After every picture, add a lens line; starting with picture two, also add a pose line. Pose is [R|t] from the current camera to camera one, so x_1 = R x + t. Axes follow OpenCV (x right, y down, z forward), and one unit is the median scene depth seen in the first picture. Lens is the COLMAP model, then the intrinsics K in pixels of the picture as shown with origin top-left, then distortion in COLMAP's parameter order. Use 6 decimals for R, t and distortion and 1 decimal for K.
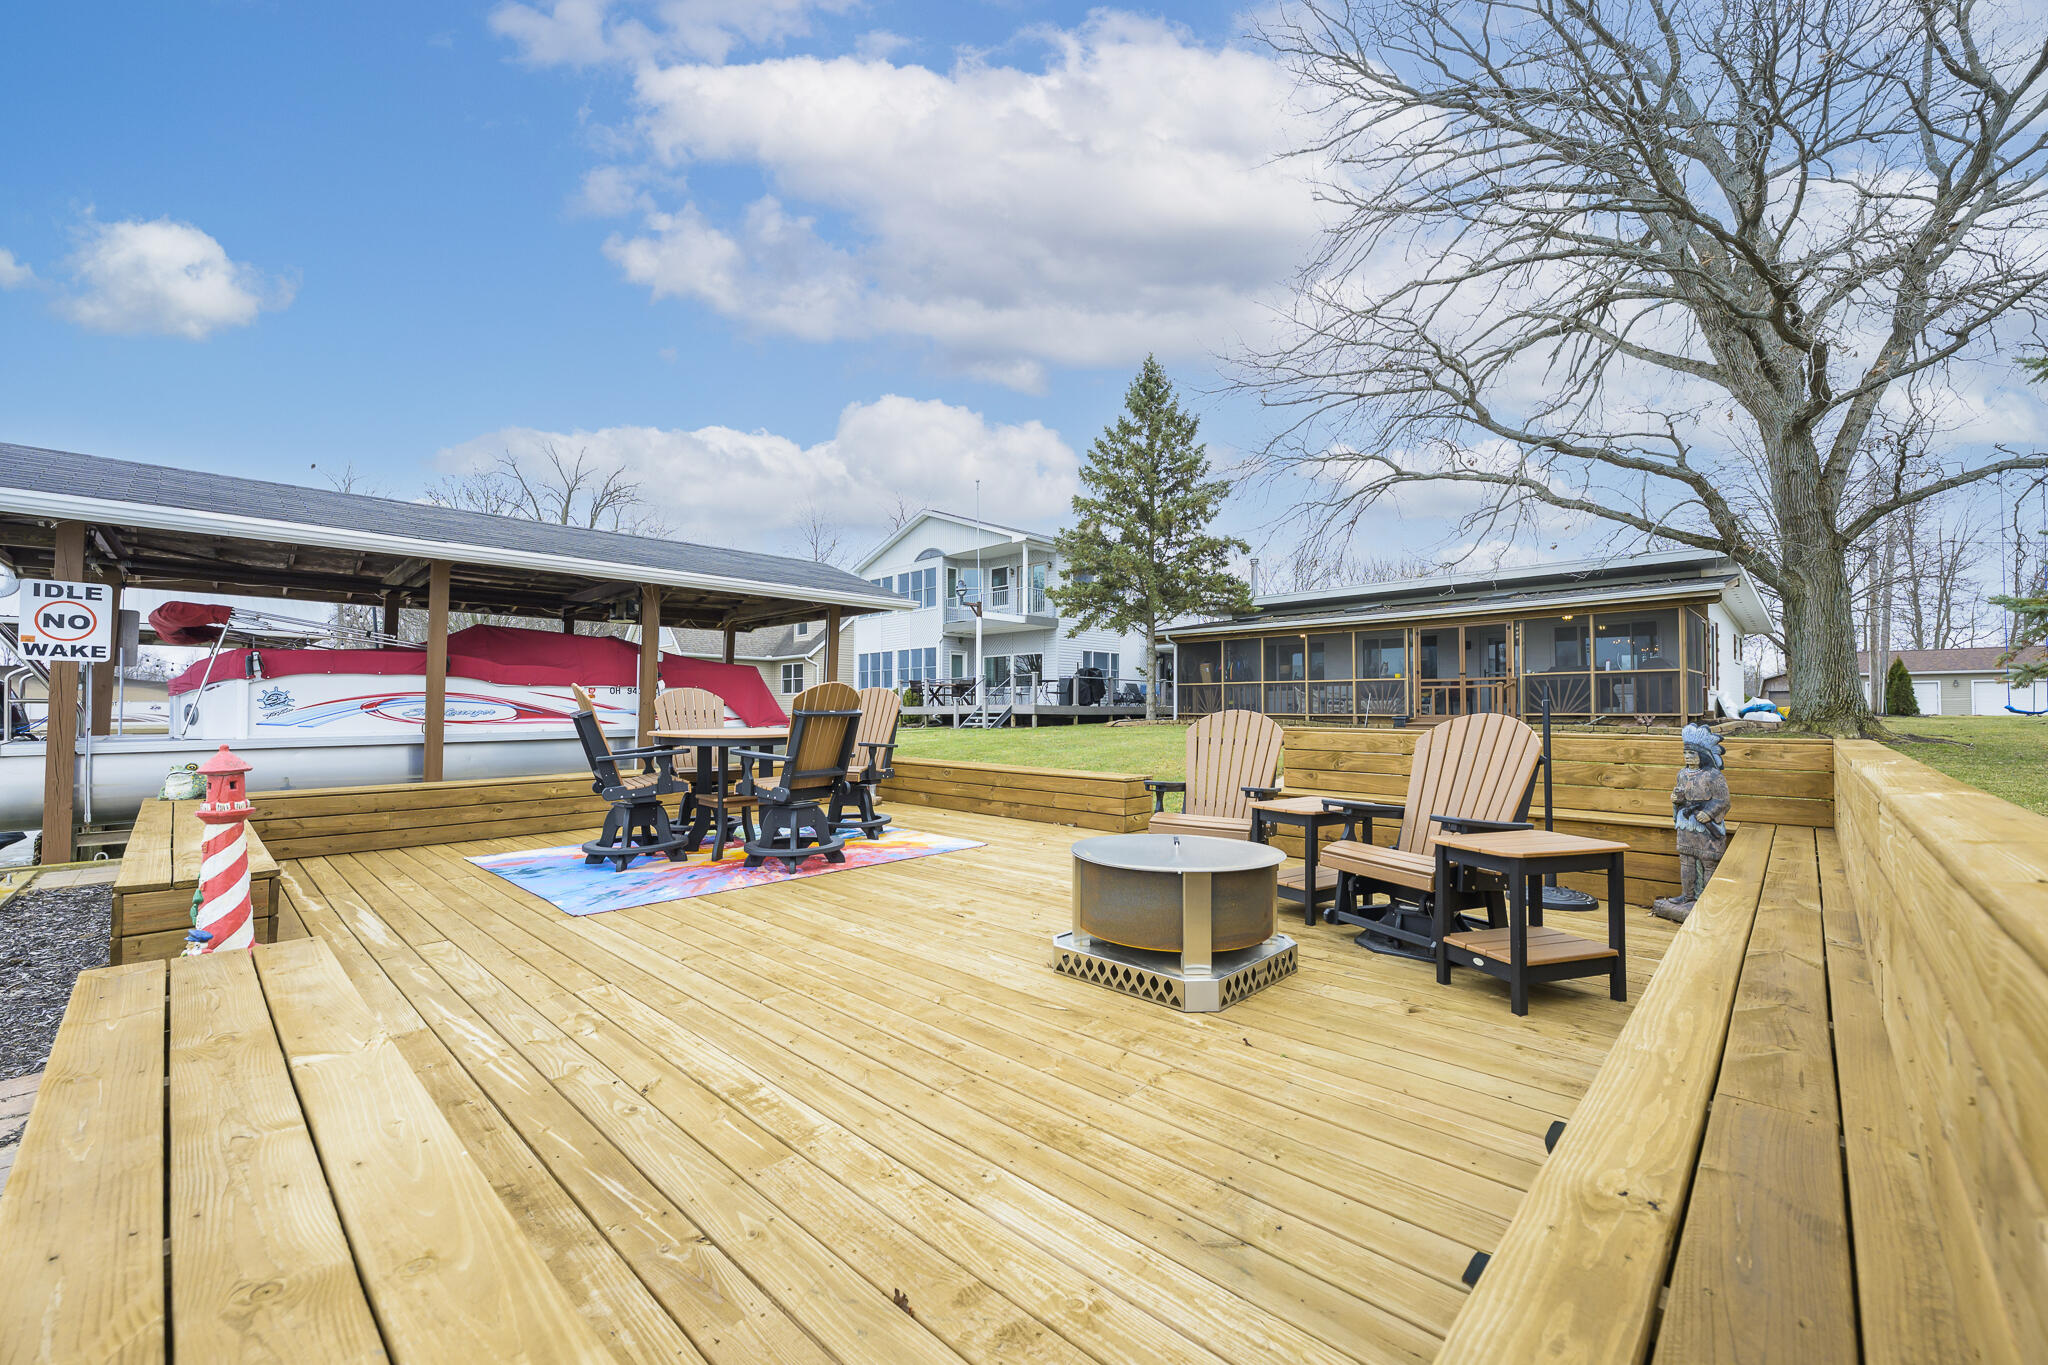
lens RADIAL K [[830.6, 0, 1024.0], [0, 830.6, 682.5], [0, 0, 1]] dist [0.013192, 0.000118]
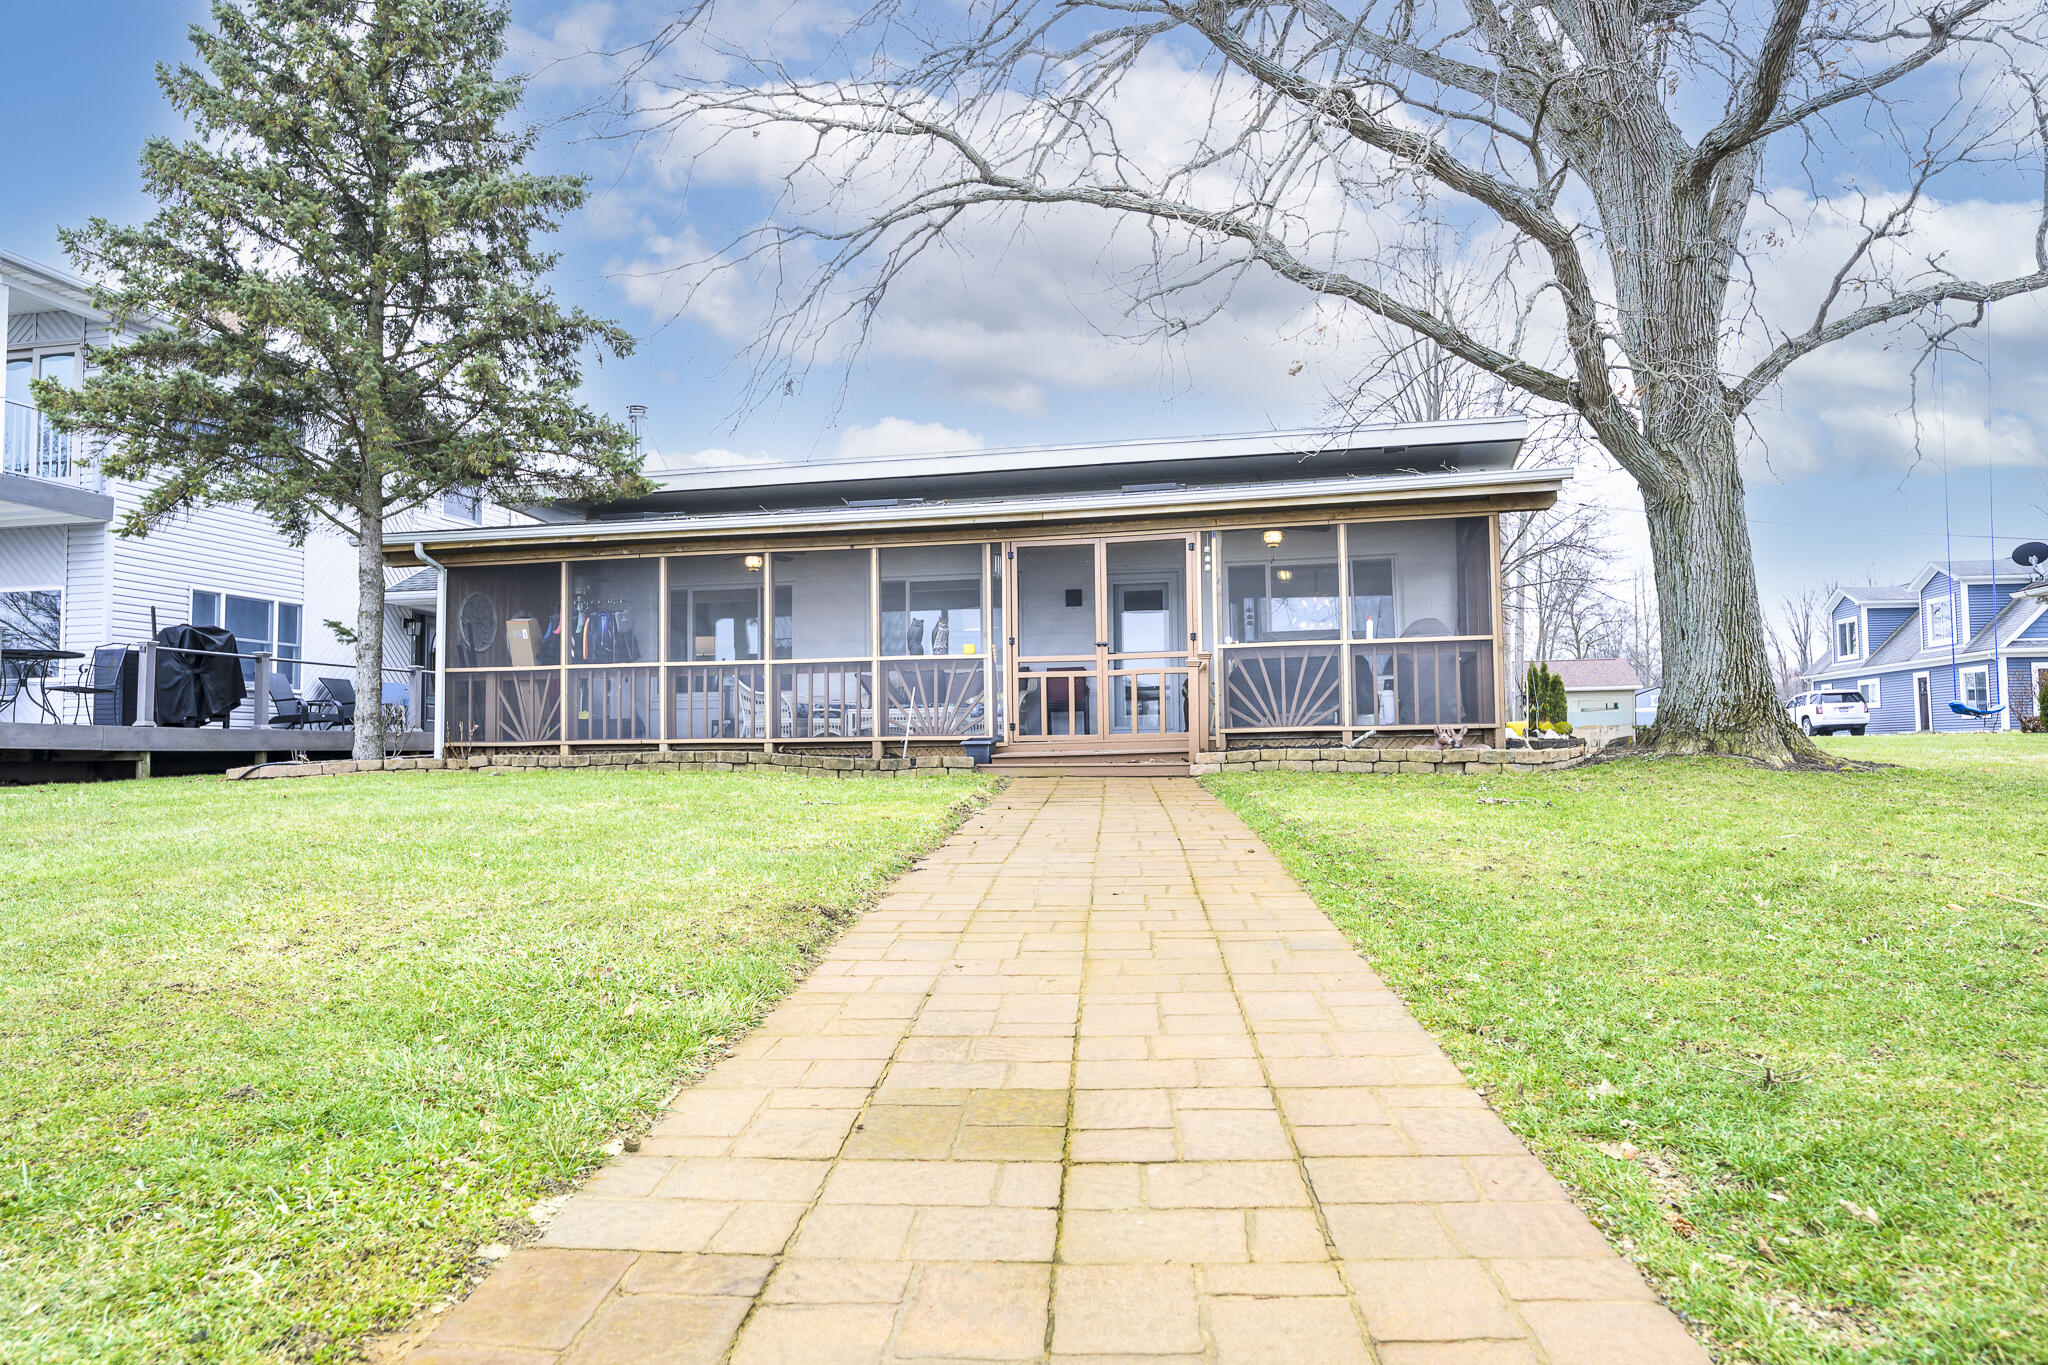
lens RADIAL K [[1360.1, 0, 1024.0], [0, 1360.1, 682.5], [0, 0, 1]] dist [-0.024936, -0.003712]
pose [[0.841944, 0.015646, 0.539338, 0.071250], [-0.003493, 0.999717, -0.023550, 0.022130], [-0.539553, 0.017944, 0.841760, 0.319202]]
